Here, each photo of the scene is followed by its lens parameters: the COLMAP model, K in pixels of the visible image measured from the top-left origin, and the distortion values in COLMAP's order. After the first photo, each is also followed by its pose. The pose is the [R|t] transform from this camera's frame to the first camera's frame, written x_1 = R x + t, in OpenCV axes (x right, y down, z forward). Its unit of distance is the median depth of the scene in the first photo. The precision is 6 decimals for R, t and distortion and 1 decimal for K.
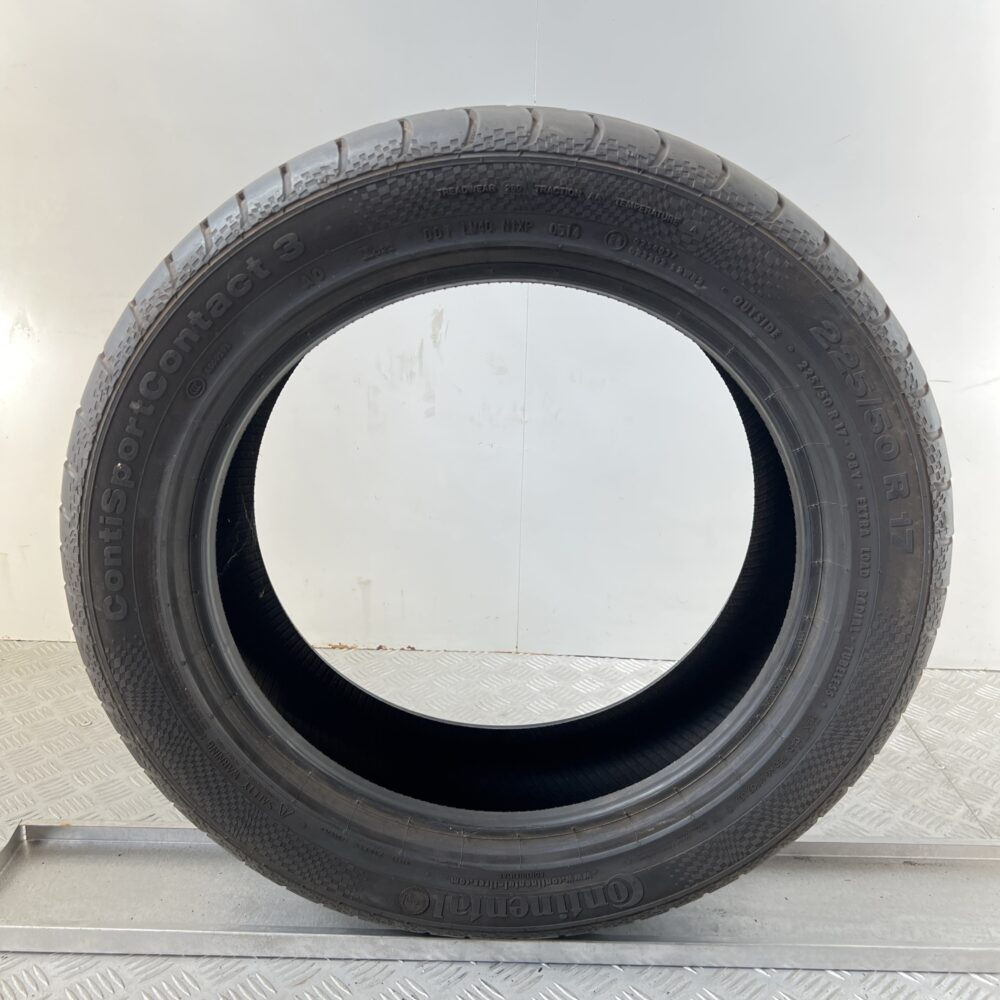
lens RADIAL K [[1019.9, 0, 493.8], [0, 1019.9, 502.0], [0, 0, 1]] dist [0.008220, 0.000000]
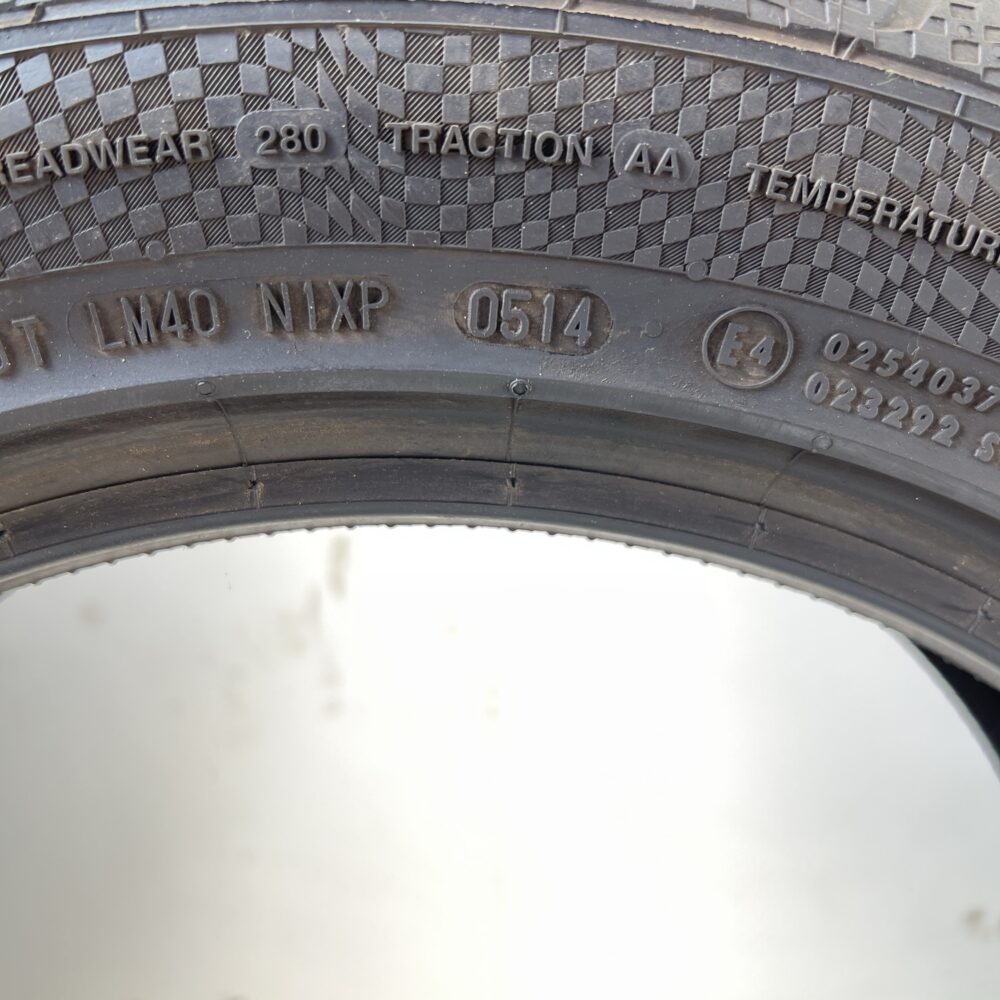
lens RADIAL K [[1019.9, 0, 497.2], [0, 1019.9, 497.7], [0, 0, 1]] dist [0.008220, 0.000000]
pose [[0.998947, -0.045747, -0.003383, 0.061125], [0.044520, 0.984649, -0.168771, -0.187855], [0.011052, 0.168442, 0.985650, 0.783269]]
